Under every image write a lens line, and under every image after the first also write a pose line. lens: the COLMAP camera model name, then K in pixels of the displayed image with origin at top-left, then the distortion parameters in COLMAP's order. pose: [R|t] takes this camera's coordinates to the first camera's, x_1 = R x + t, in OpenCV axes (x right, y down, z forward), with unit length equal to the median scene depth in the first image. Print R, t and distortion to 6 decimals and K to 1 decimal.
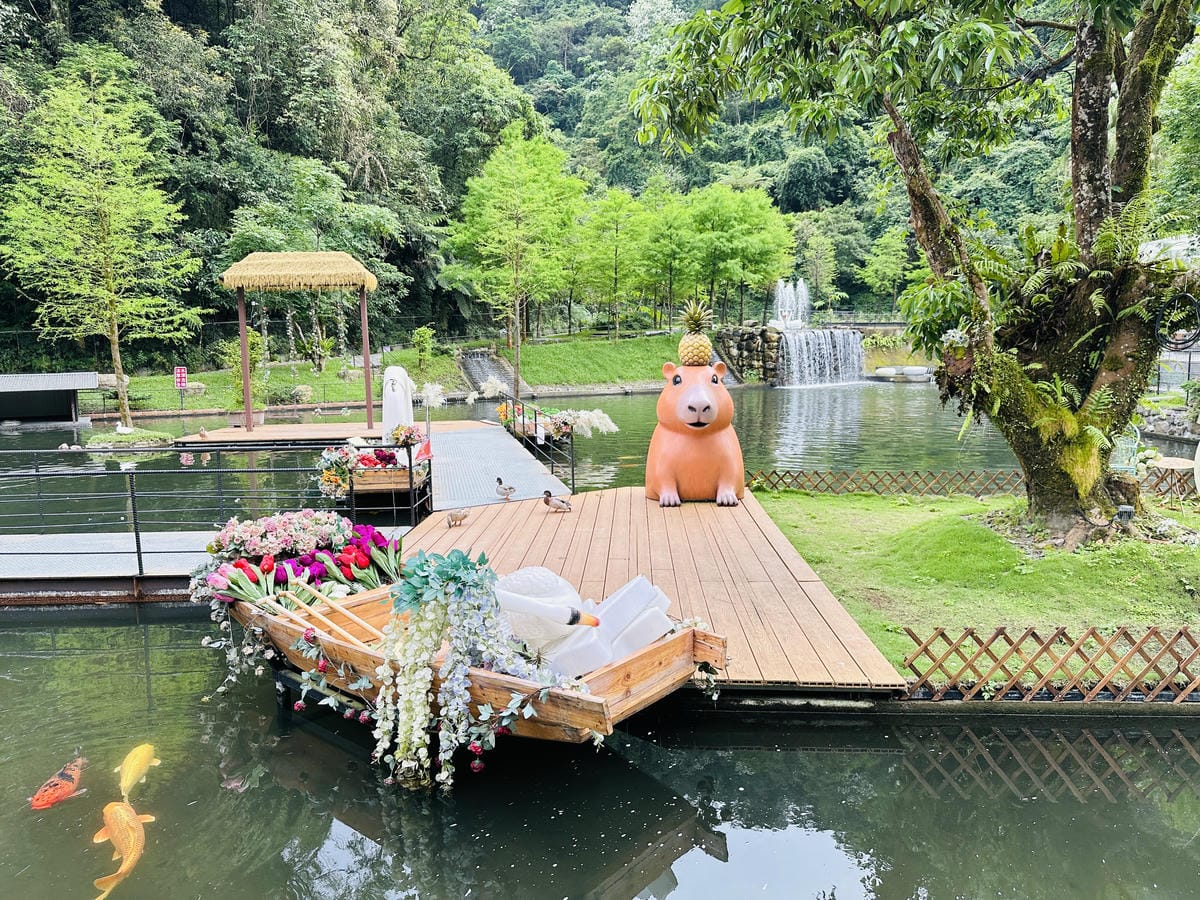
lens RADIAL K [[857.7, 0, 600.0], [0, 857.7, 450.0], [0, 0, 1]] dist [0.005766, -0.004089]
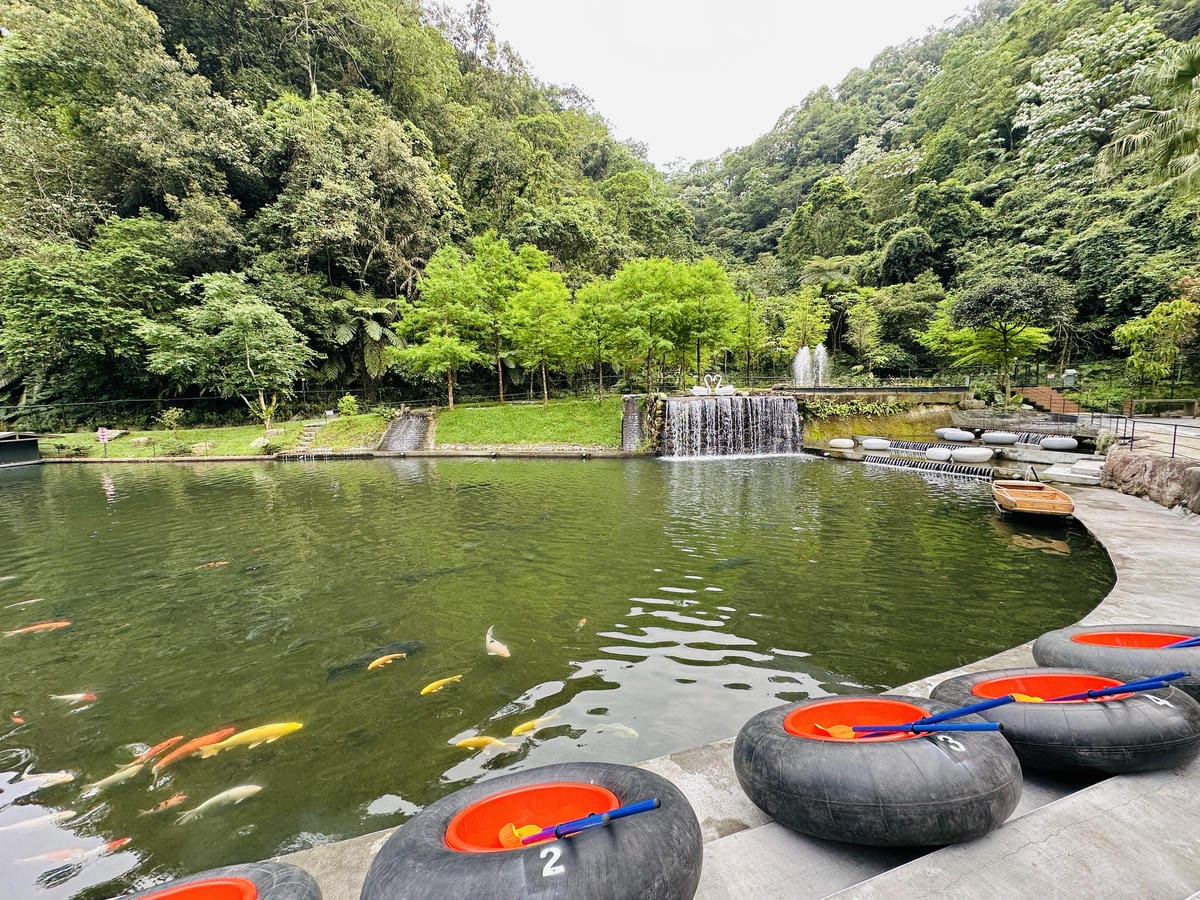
lens RADIAL K [[481.5, 0, 600.0], [0, 481.5, 450.0], [0, 0, 1]] dist [-0.001409, -0.000126]
pose [[0.863578, 0.058966, -0.500756, 0.406103], [-0.063989, 0.997925, 0.007159, -0.077863], [0.500139, 0.025861, 0.865559, 0.478099]]
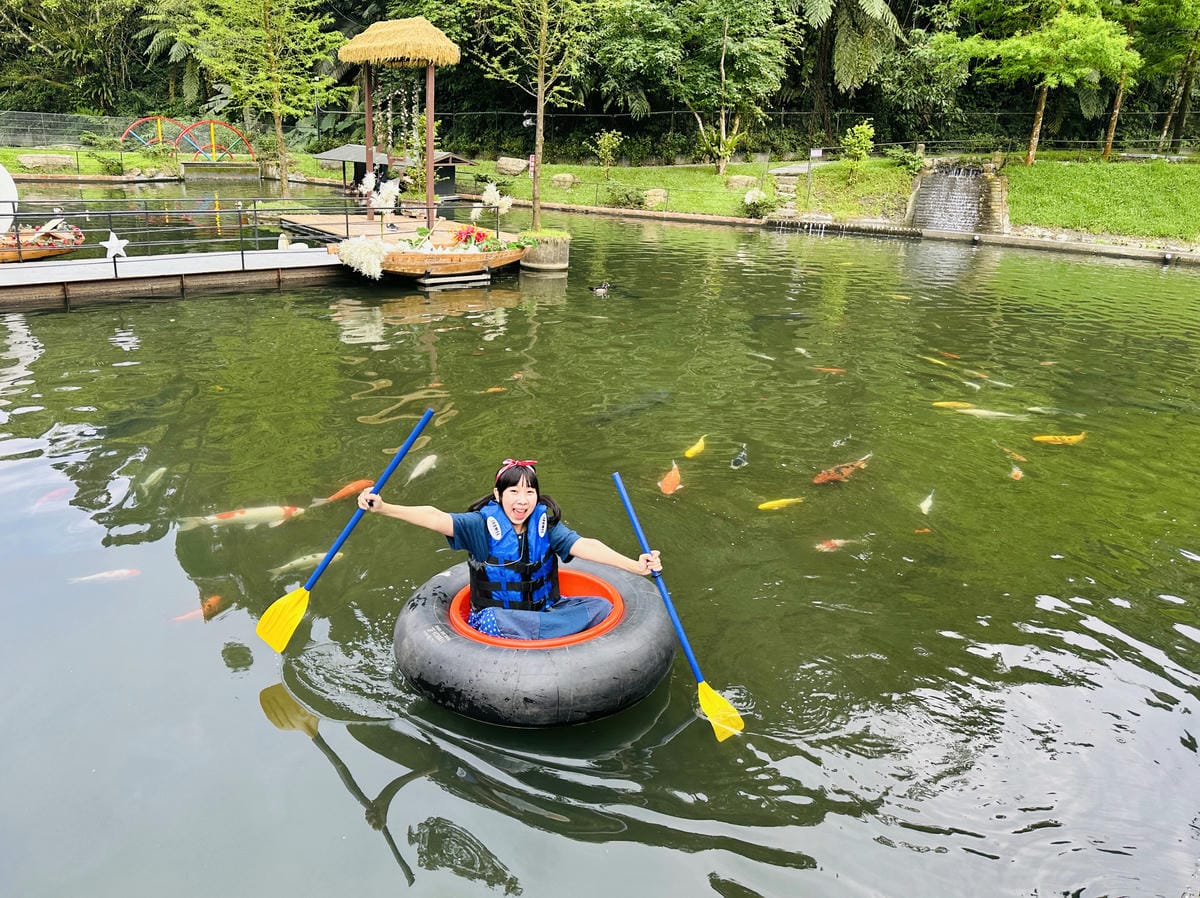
lens RADIAL K [[857.7, 0, 600.0], [0, 857.7, 449.0], [0, 0, 1]] dist [0.005766, -0.004089]
pose [[0.579945, 0.323692, -0.747587, 0.259208], [-0.153265, 0.944639, 0.290116, -0.050104], [0.800108, -0.053672, 0.597450, 0.301345]]
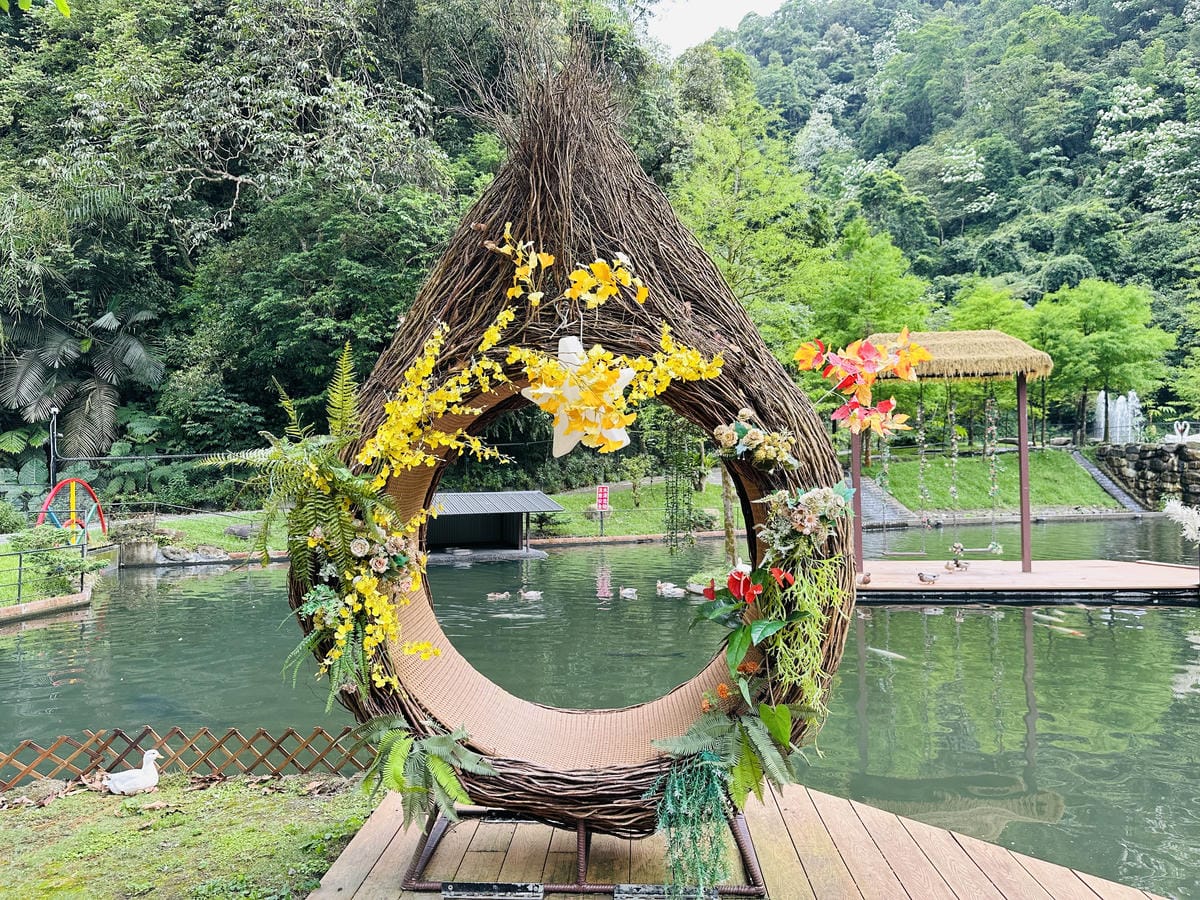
lens RADIAL K [[857.7, 0, 600.0], [0, 857.7, 450.0], [0, 0, 1]] dist [0.005766, -0.004089]
pose [[0.992138, 0.000024, -0.125145, -0.254087], [-0.018027, 0.989597, -0.142734, -0.007016], [0.123839, 0.143868, 0.981818, 0.109644]]
